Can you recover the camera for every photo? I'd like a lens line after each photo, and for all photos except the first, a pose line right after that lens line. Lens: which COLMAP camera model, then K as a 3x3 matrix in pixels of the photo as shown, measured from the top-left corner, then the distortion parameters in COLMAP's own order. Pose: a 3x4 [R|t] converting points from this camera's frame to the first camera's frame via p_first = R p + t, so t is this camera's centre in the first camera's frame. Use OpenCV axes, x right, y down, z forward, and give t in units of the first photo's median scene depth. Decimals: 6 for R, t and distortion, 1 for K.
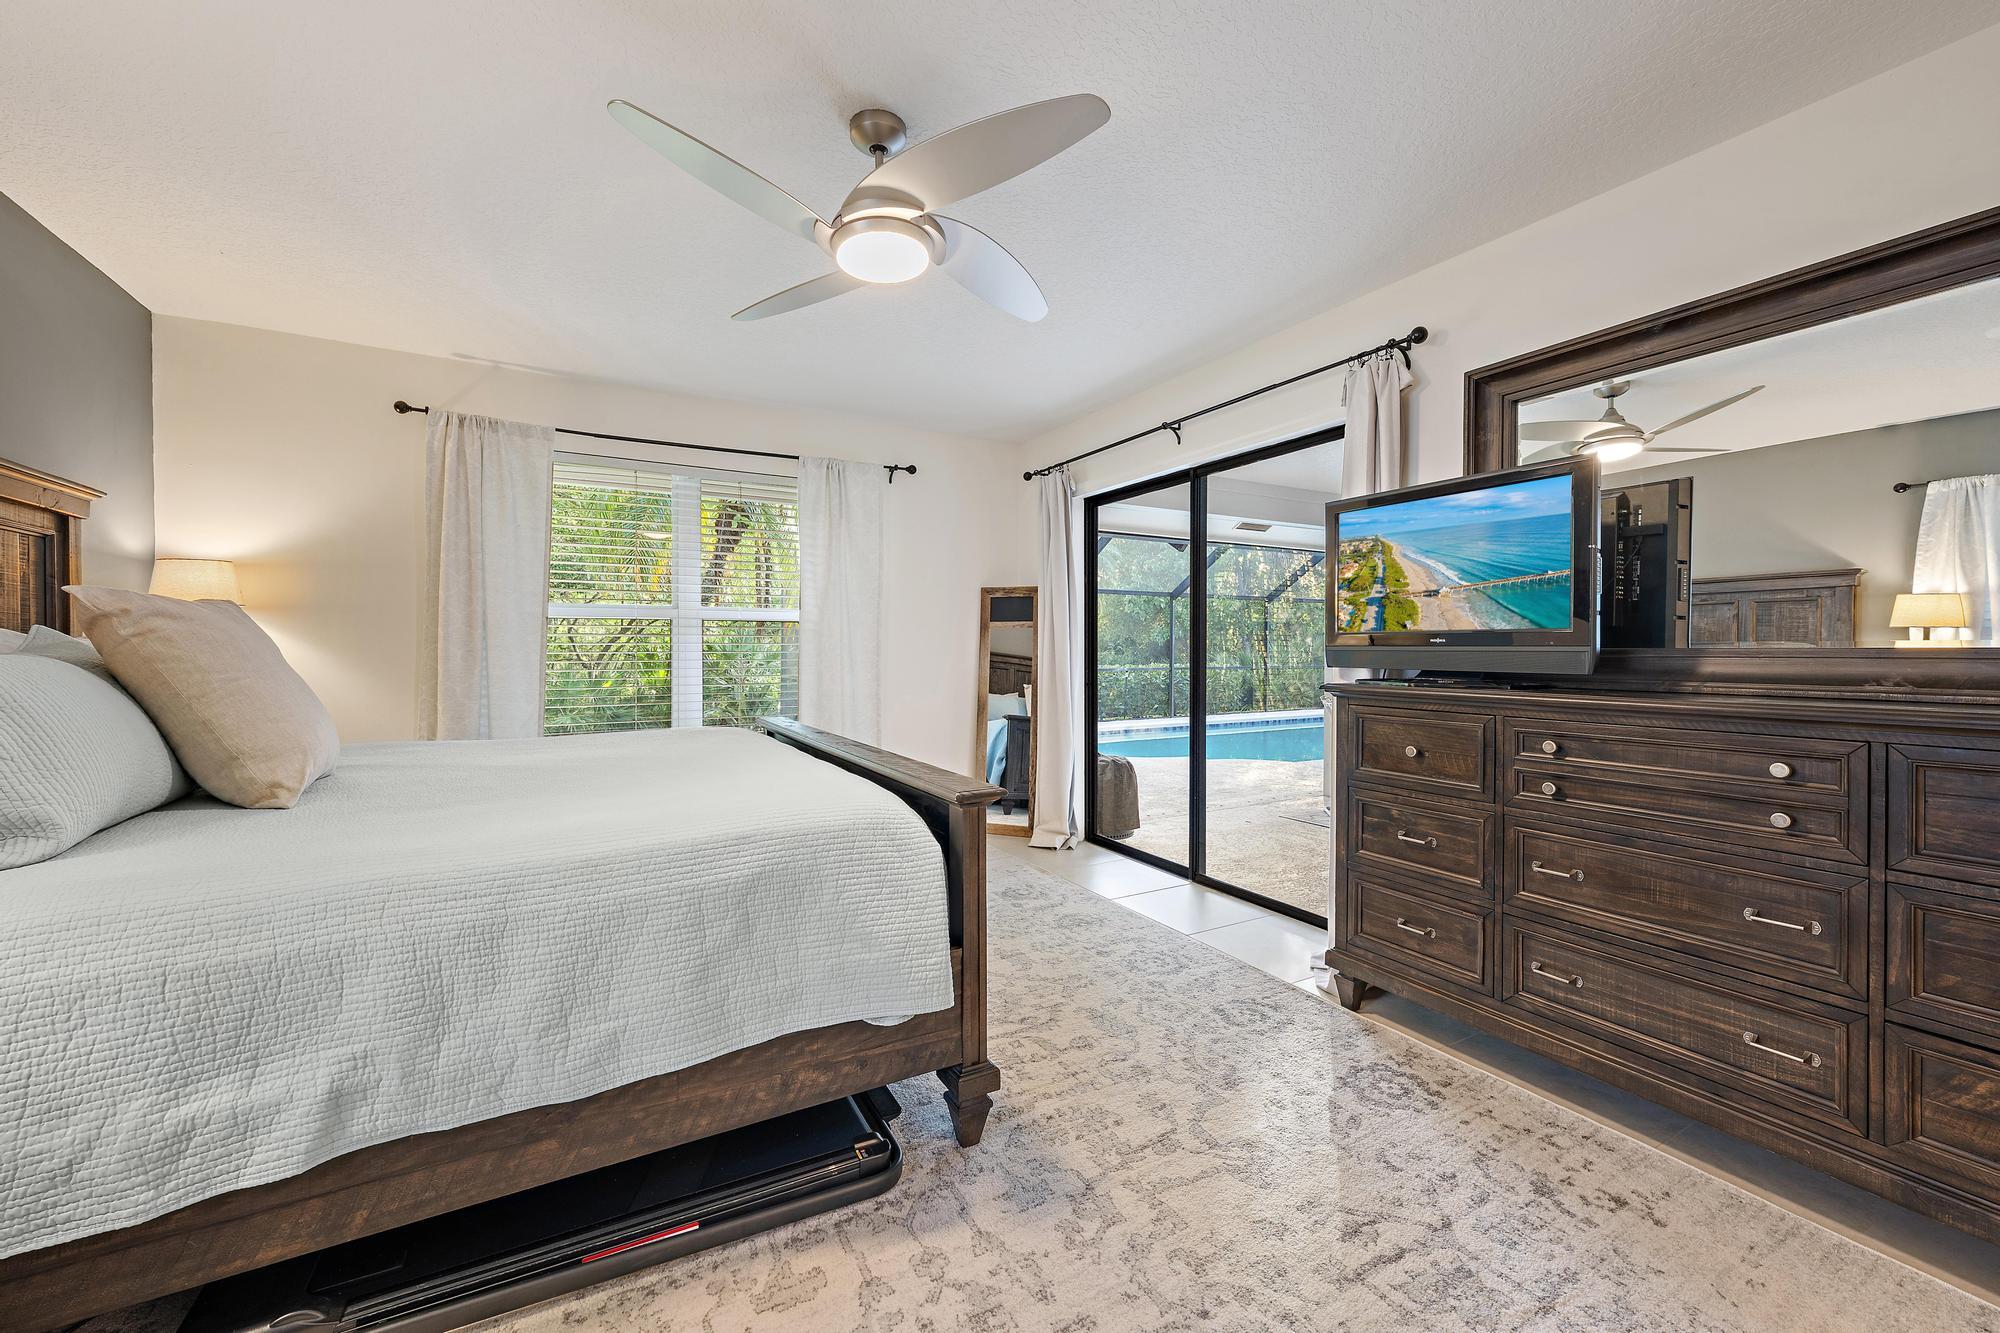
lens RADIAL K [[780.9, 0, 1003.8], [0, 780.9, 648.8], [0, 0, 1]] dist [0.002236, -0.000027]
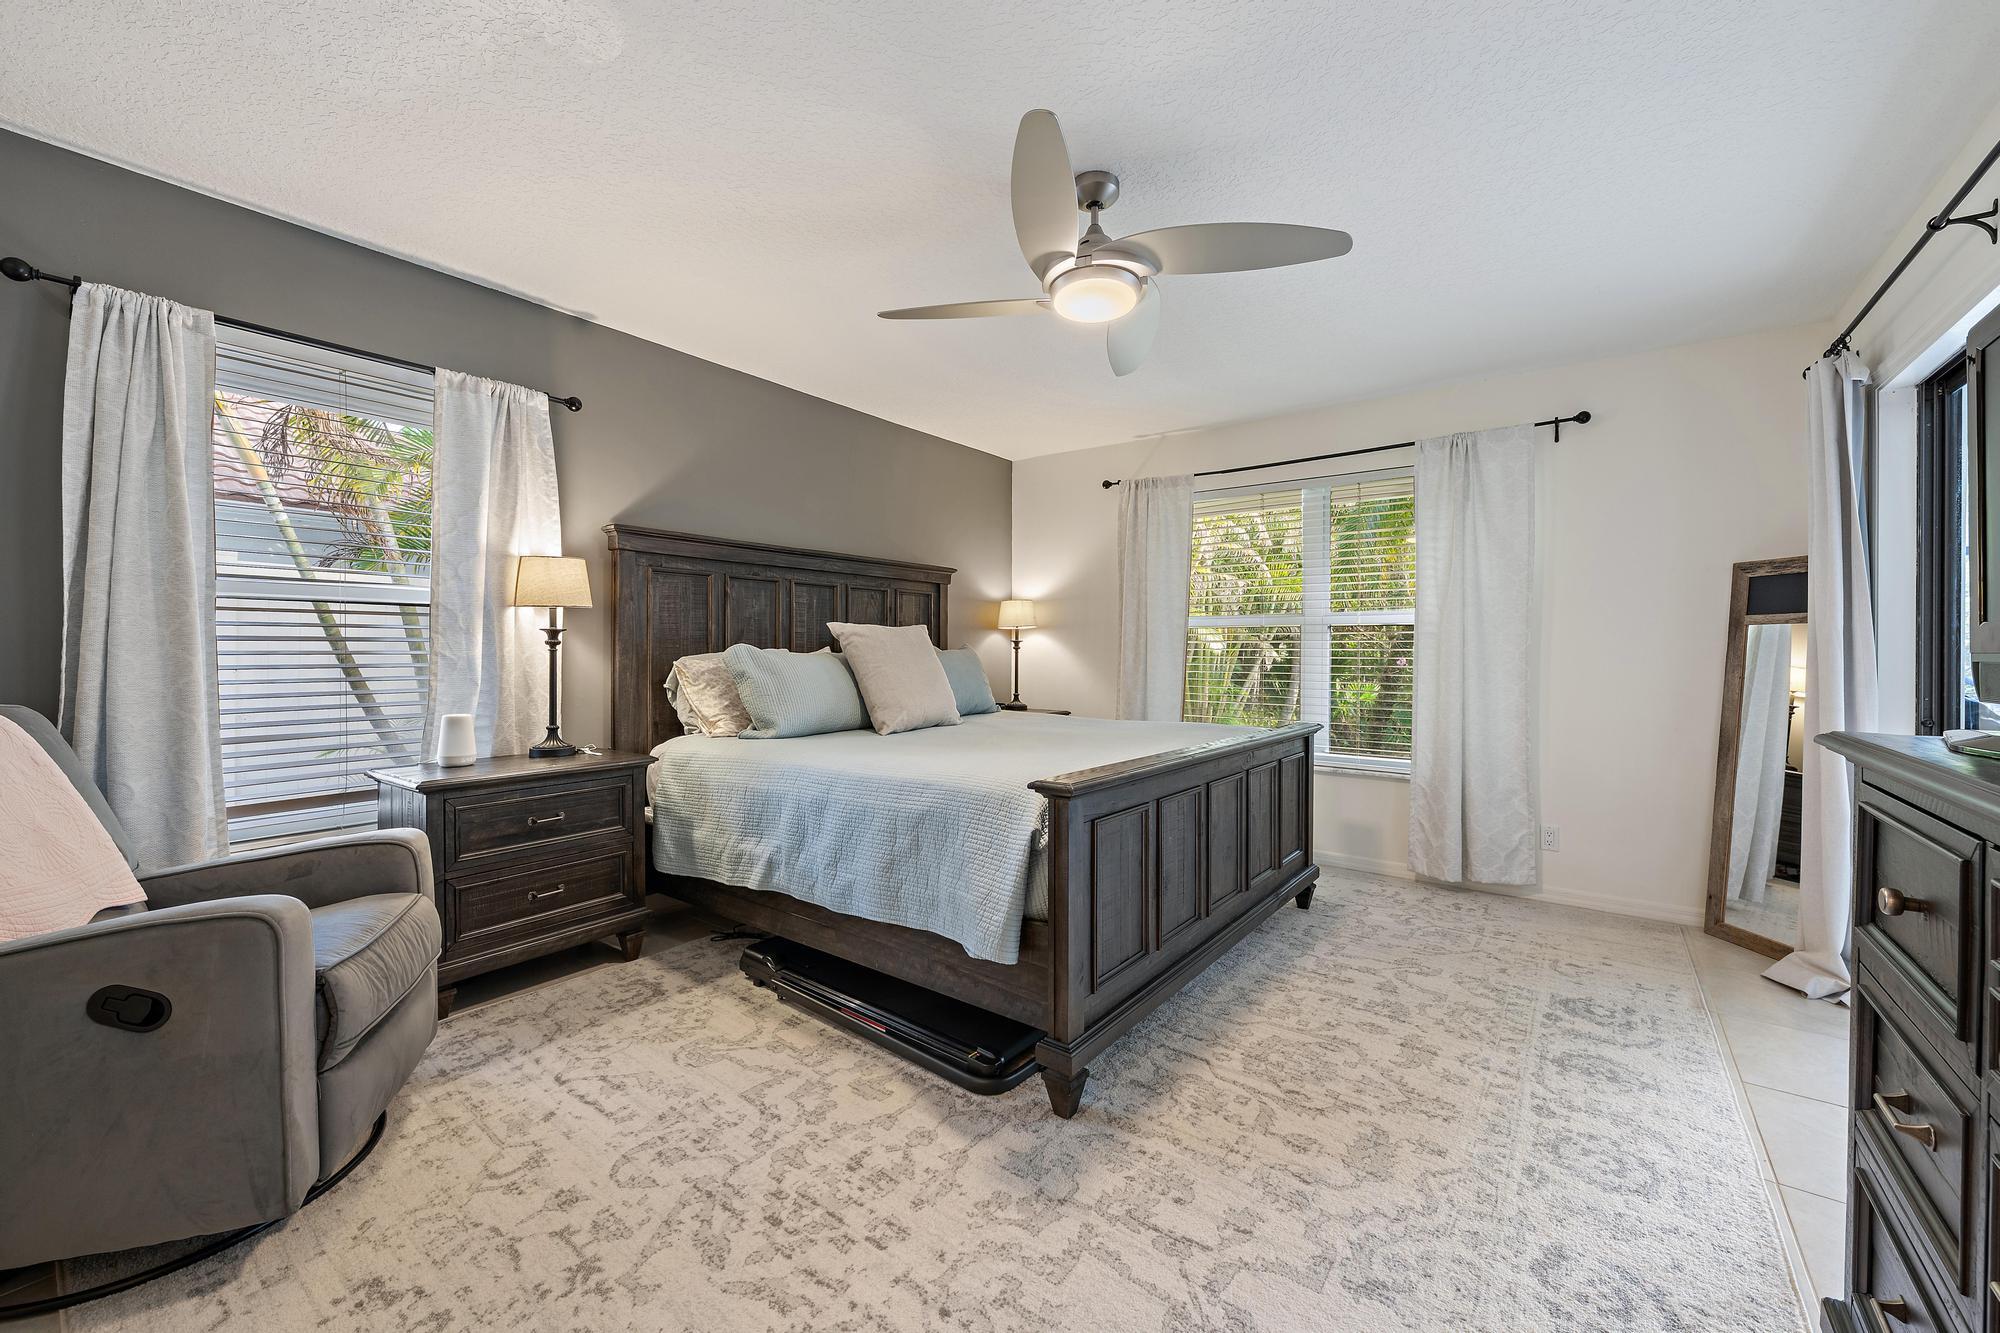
lens RADIAL K [[780.9, 0, 1003.8], [0, 780.9, 648.8], [0, 0, 1]] dist [0.002236, -0.000027]
pose [[0.400168, -0.000605, -0.916441, 0.878863], [-0.007423, 0.999965, -0.003901, -0.000206], [0.916412, 0.008364, 0.400150, 0.479541]]
